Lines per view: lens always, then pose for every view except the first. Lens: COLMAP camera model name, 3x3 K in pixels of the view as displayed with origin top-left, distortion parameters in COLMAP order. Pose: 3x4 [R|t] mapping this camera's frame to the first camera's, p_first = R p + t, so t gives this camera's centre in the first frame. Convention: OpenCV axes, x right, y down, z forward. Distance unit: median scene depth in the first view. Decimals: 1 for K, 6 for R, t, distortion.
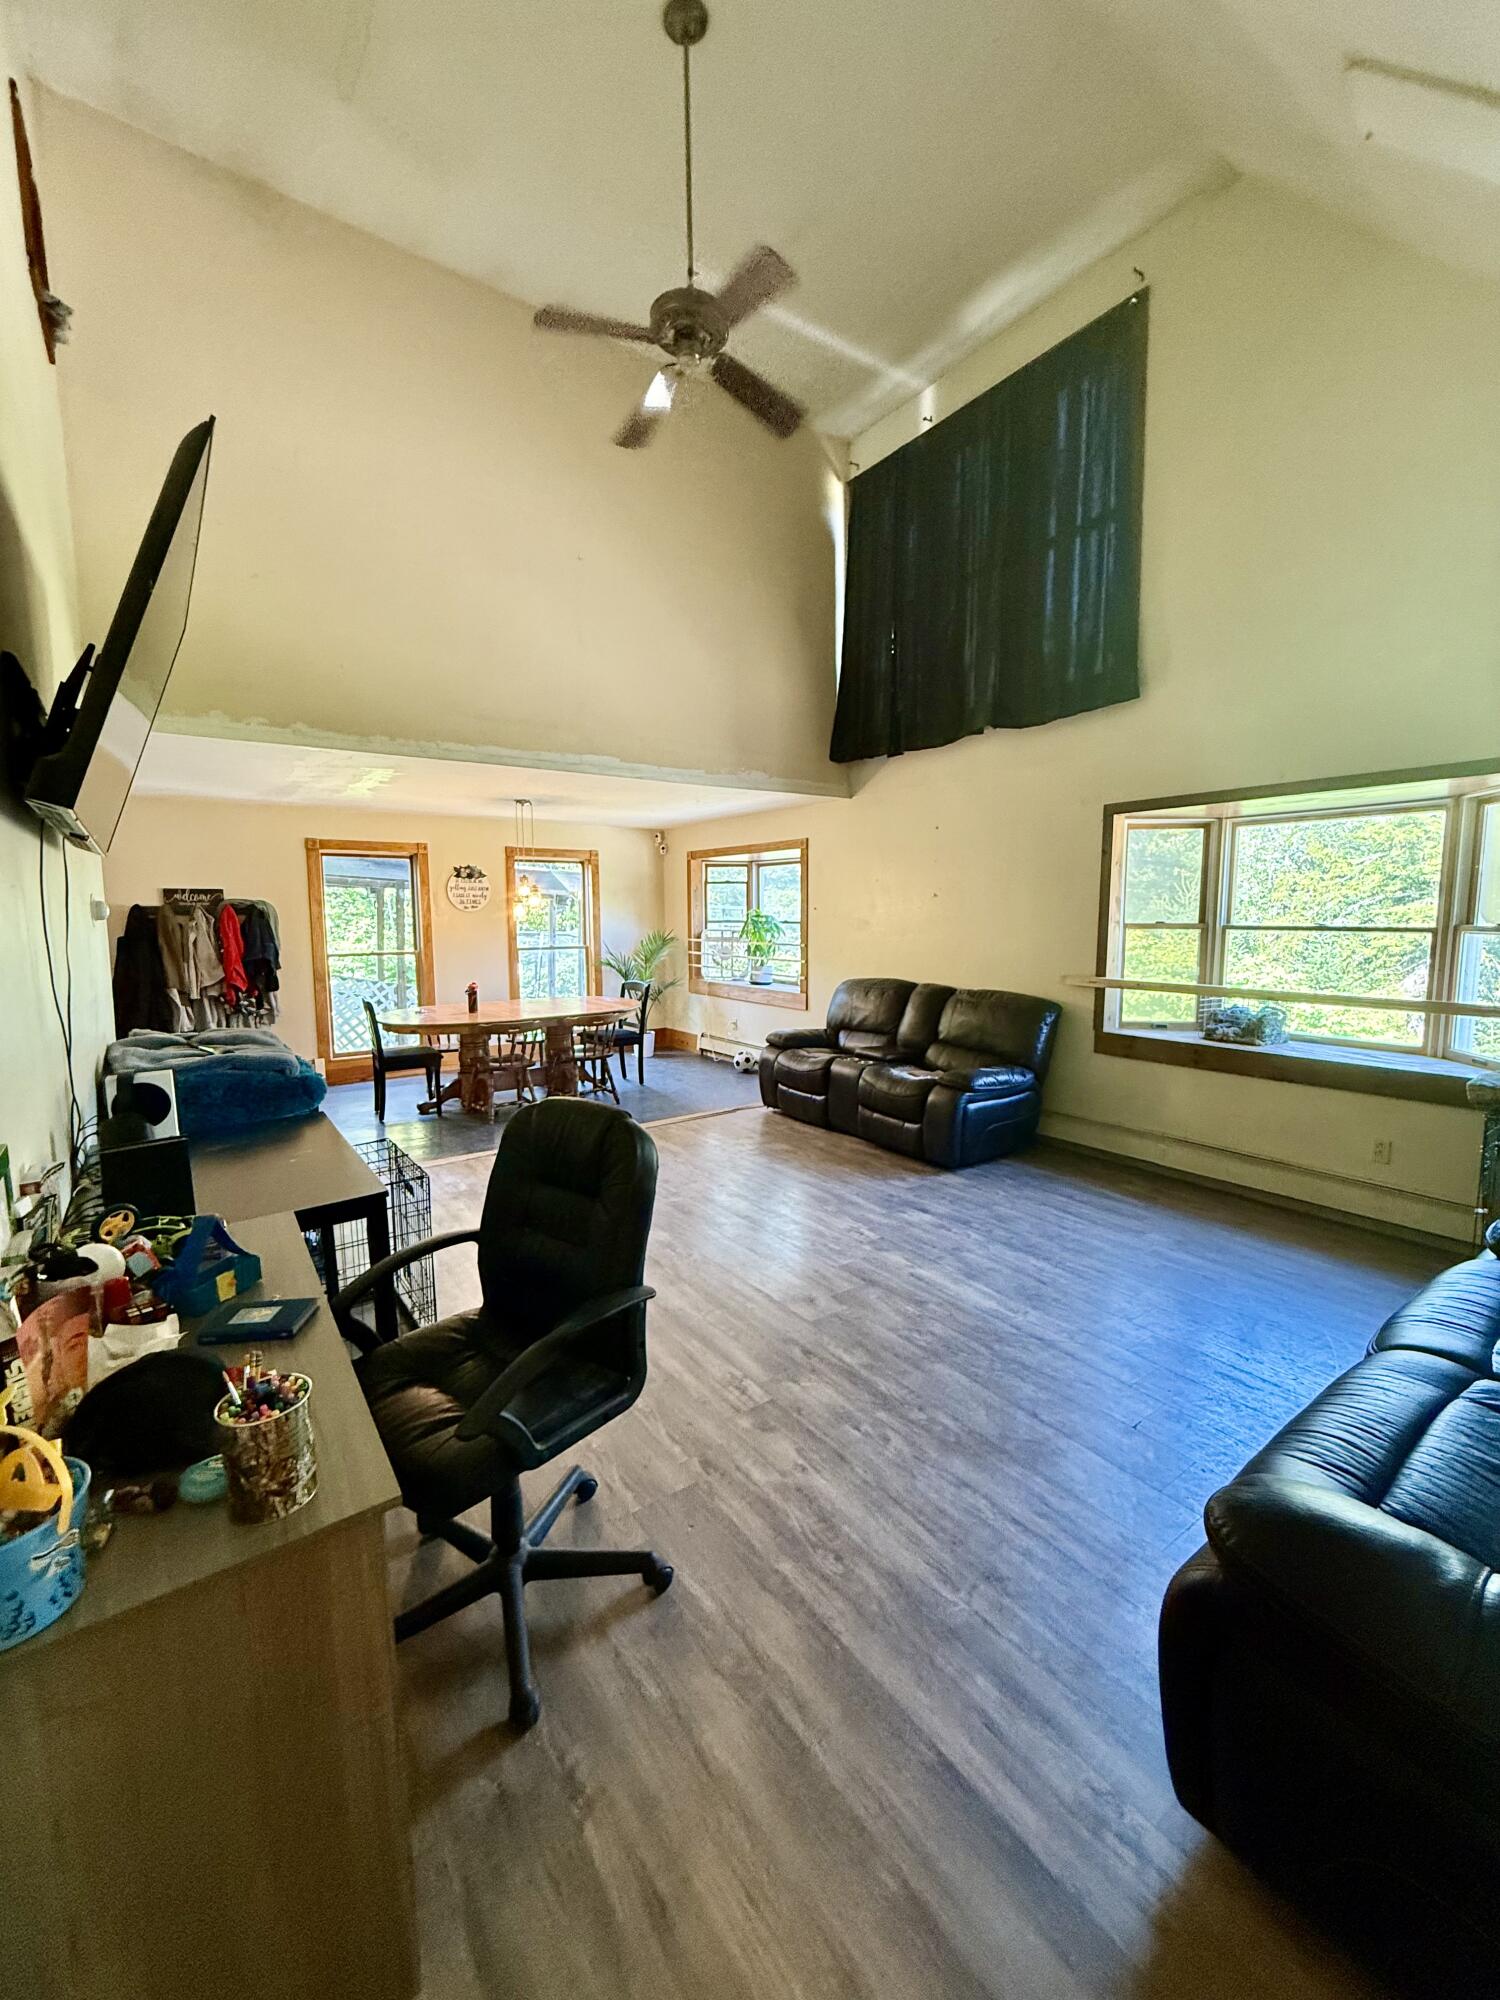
lens RADIAL K [[797.4, 0, 747.8], [0, 797.4, 995.5], [0, 0, 1]] dist [0.000024, 0.000008]
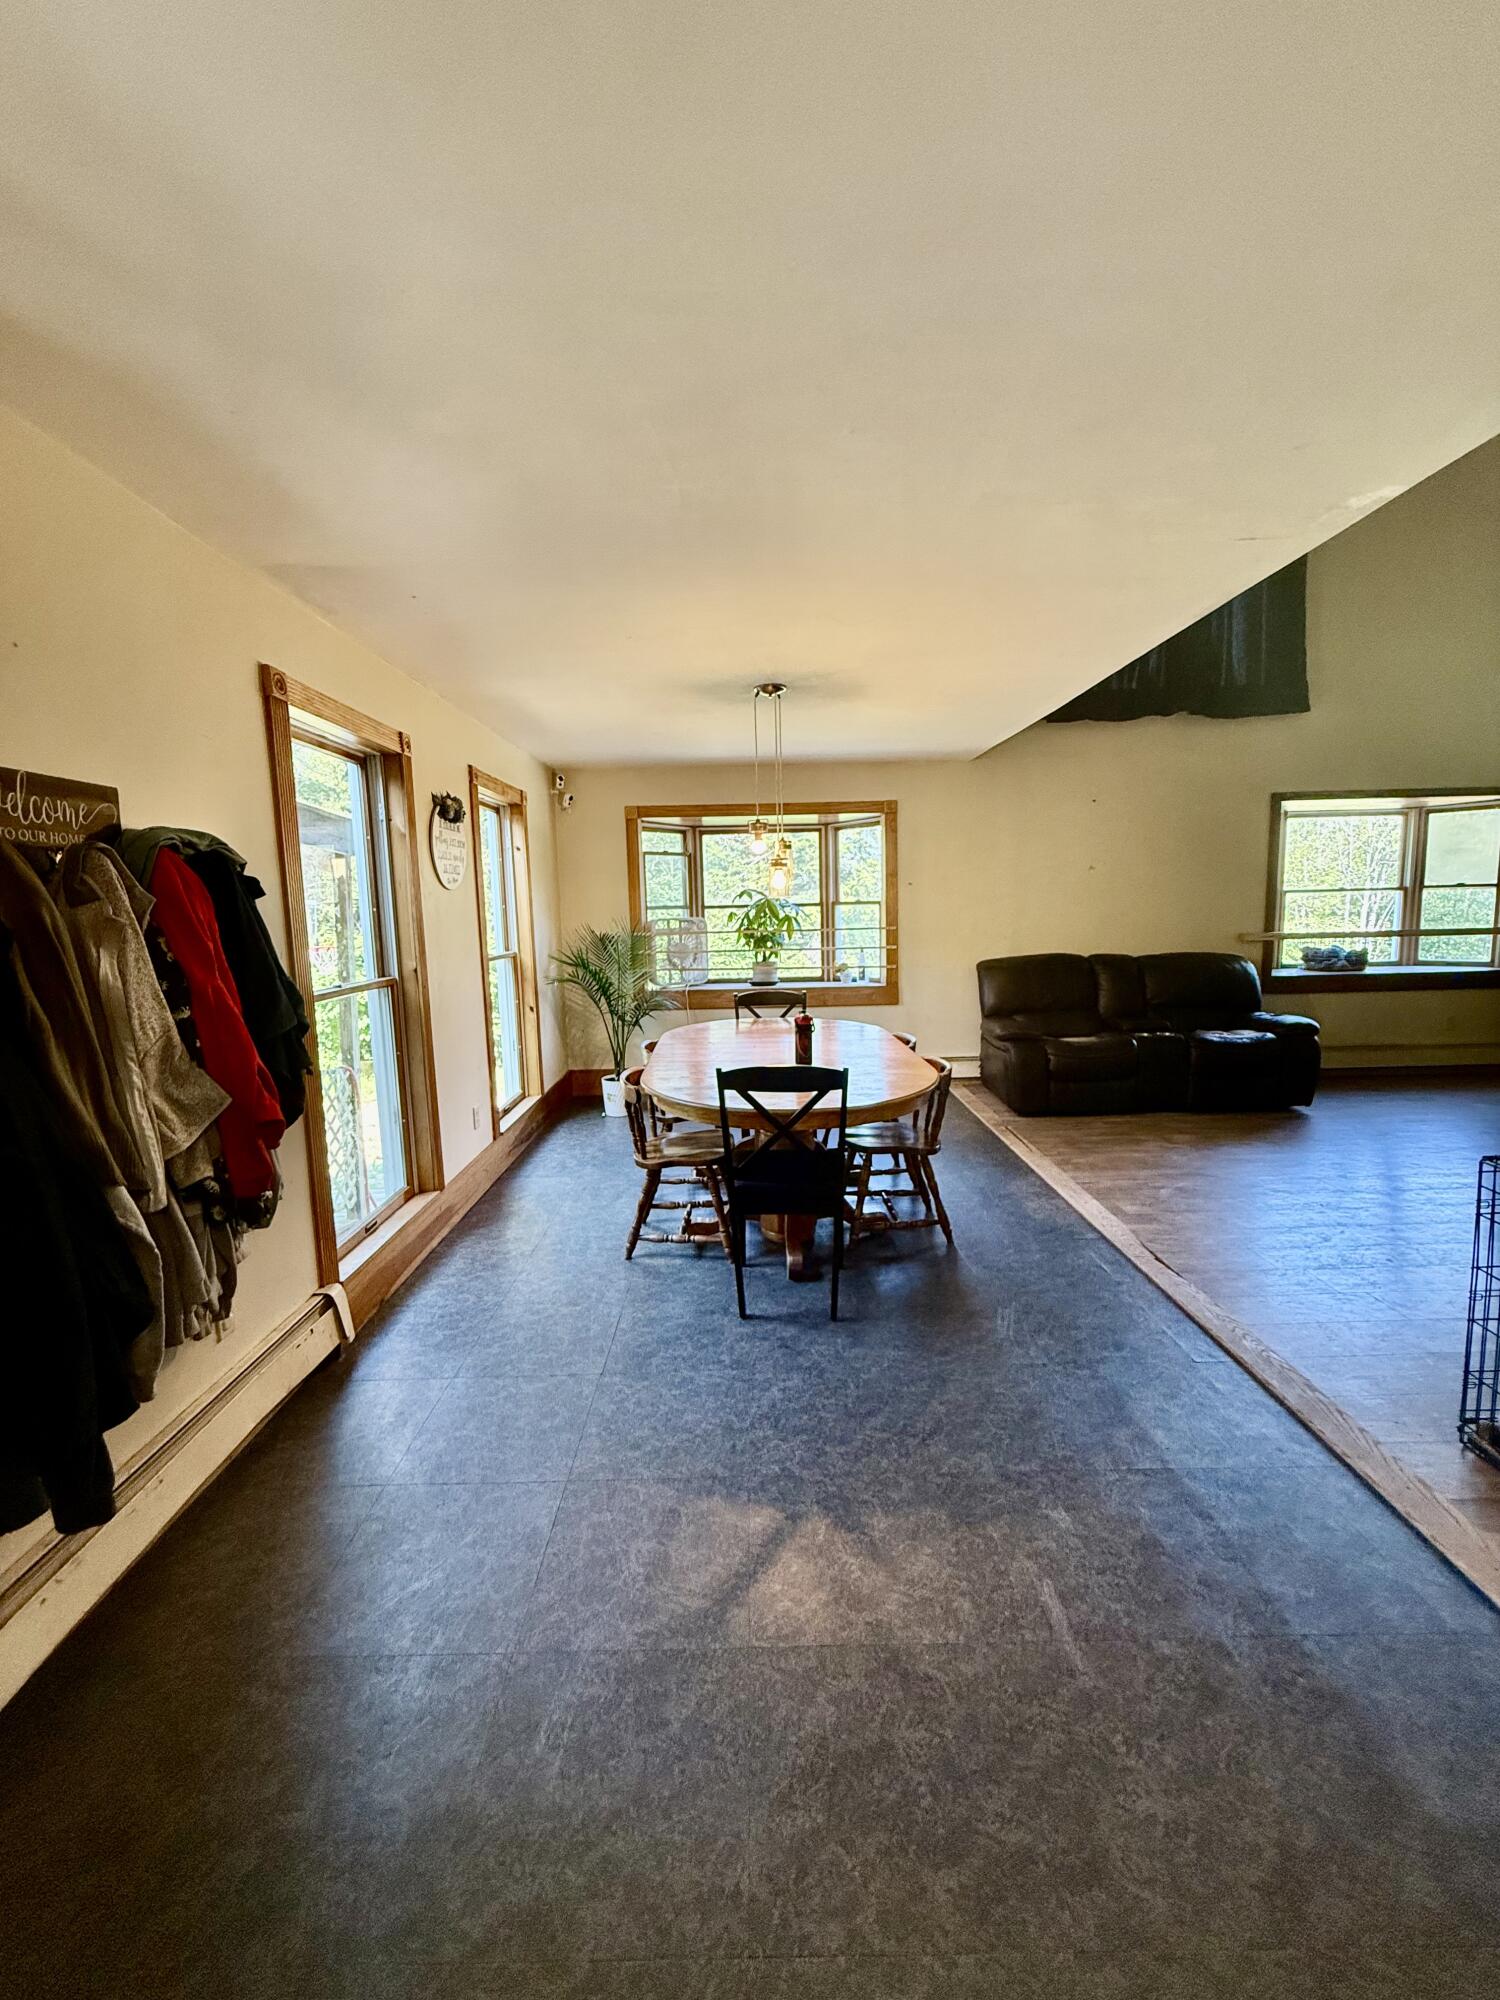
lens RADIAL K [[797.4, 0, 747.8], [0, 797.4, 995.5], [0, 0, 1]] dist [0.000024, 0.000008]
pose [[0.585540, -0.104371, 0.803897, -0.883233], [0.109362, 0.992782, 0.049237, -0.063217], [-0.803233, 0.059085, 0.592727, 0.788269]]
